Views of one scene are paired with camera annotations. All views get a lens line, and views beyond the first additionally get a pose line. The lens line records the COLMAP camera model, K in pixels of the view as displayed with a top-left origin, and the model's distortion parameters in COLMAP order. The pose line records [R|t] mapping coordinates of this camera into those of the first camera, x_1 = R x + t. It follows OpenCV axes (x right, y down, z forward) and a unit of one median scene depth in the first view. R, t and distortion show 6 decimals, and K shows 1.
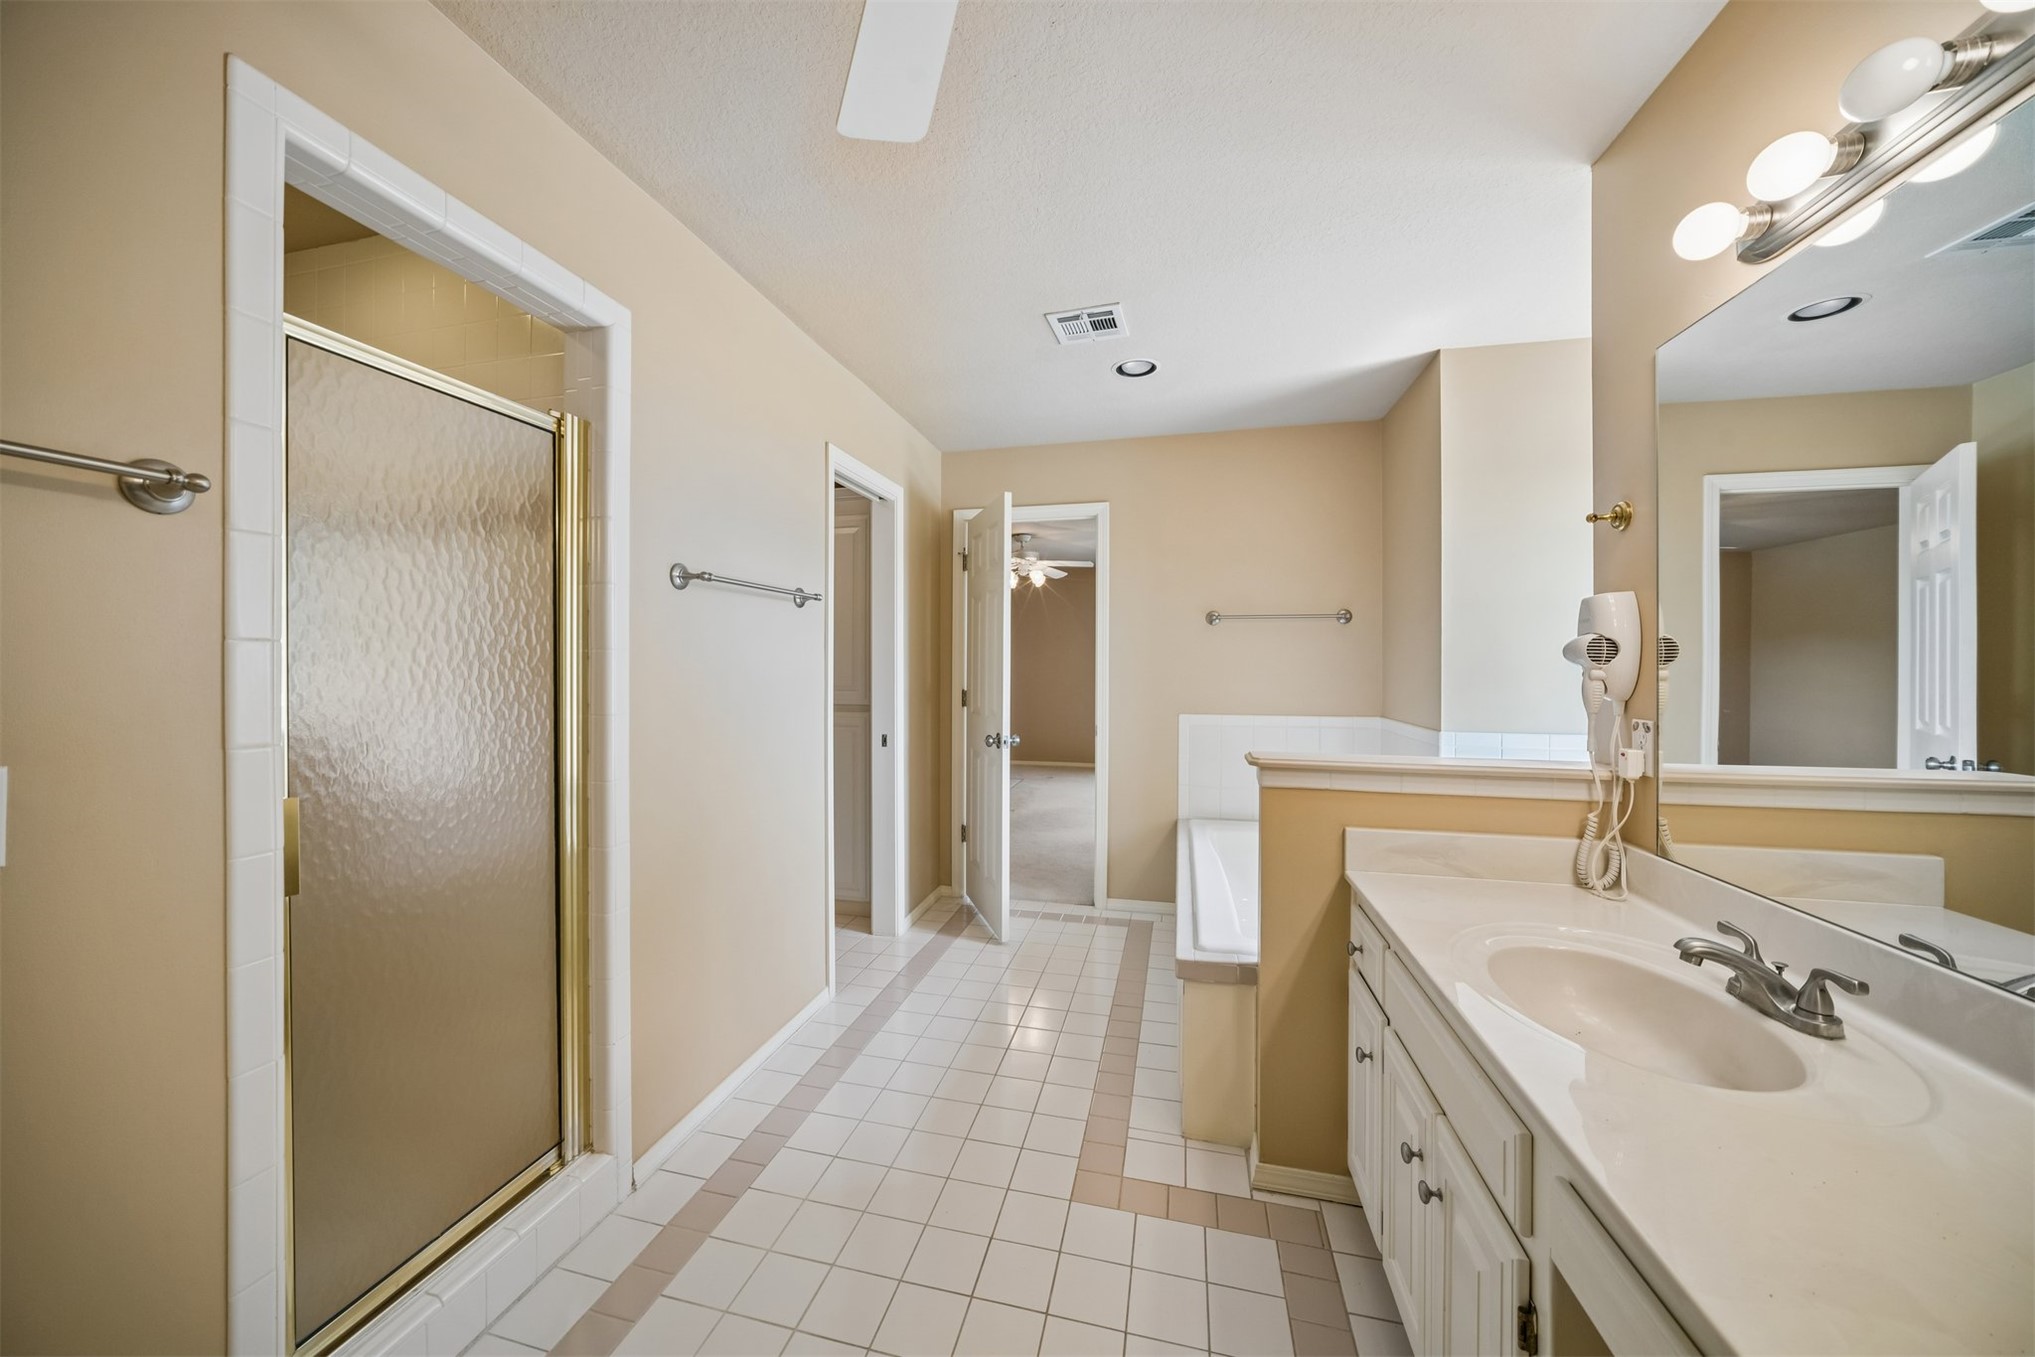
lens RADIAL K [[706.6, 0, 1012.0], [0, 706.6, 669.8], [0, 0, 1]] dist [-0.014617, 0.001151]
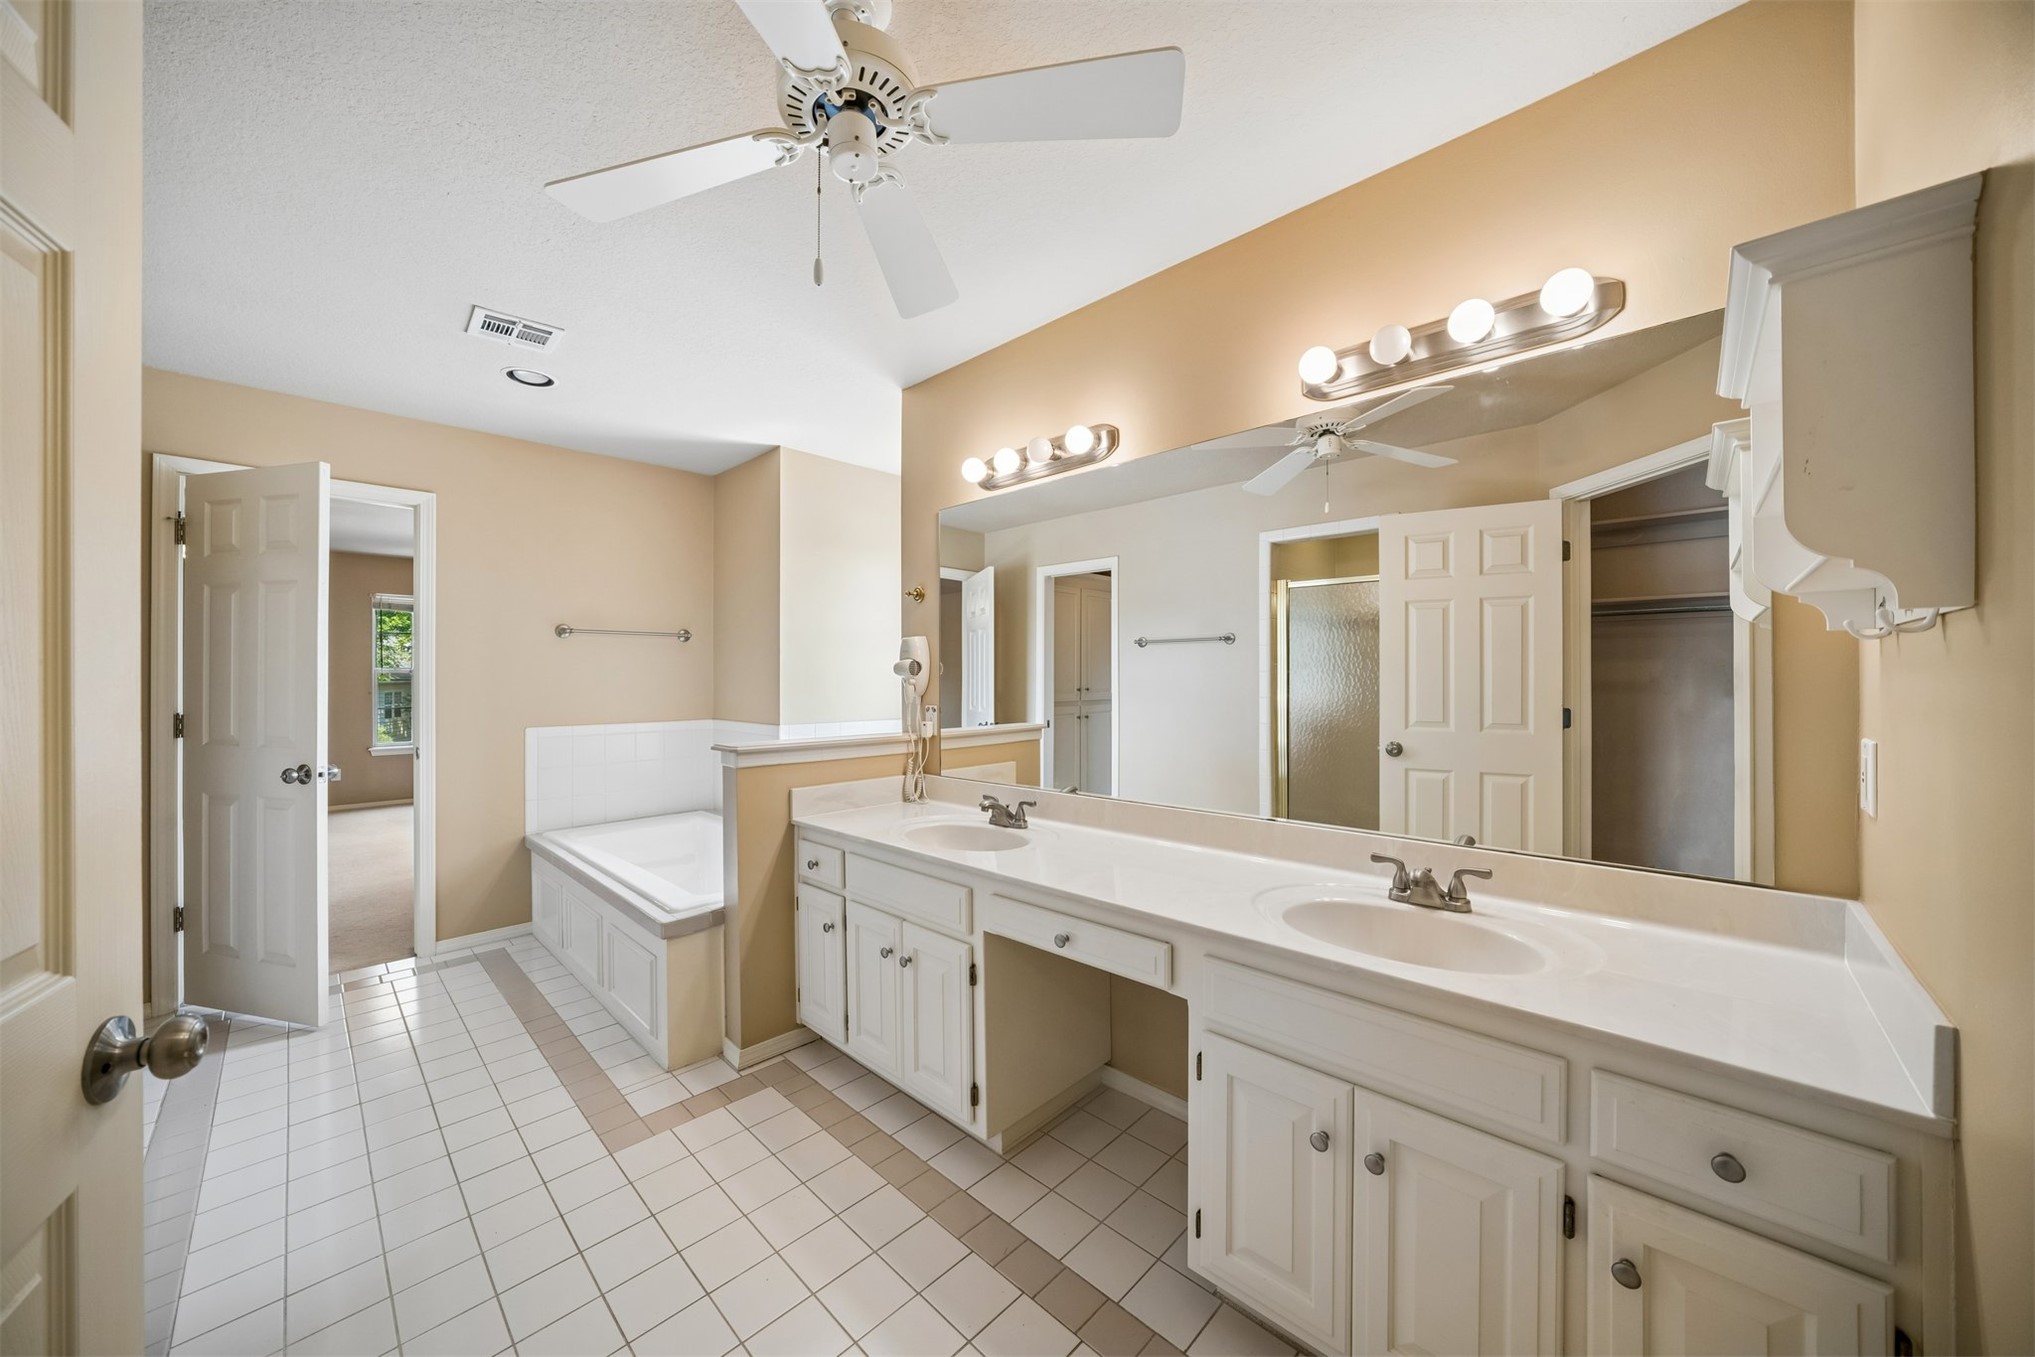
lens RADIAL K [[706.6, 0, 998.3], [0, 706.6, 679.5], [0, 0, 1]] dist [-0.014617, 0.001151]
pose [[0.513843, -0.006360, 0.857861, -0.506720], [0.007633, 0.999967, 0.002841, -0.002314], [-0.857851, 0.005089, 0.513874, -0.104944]]
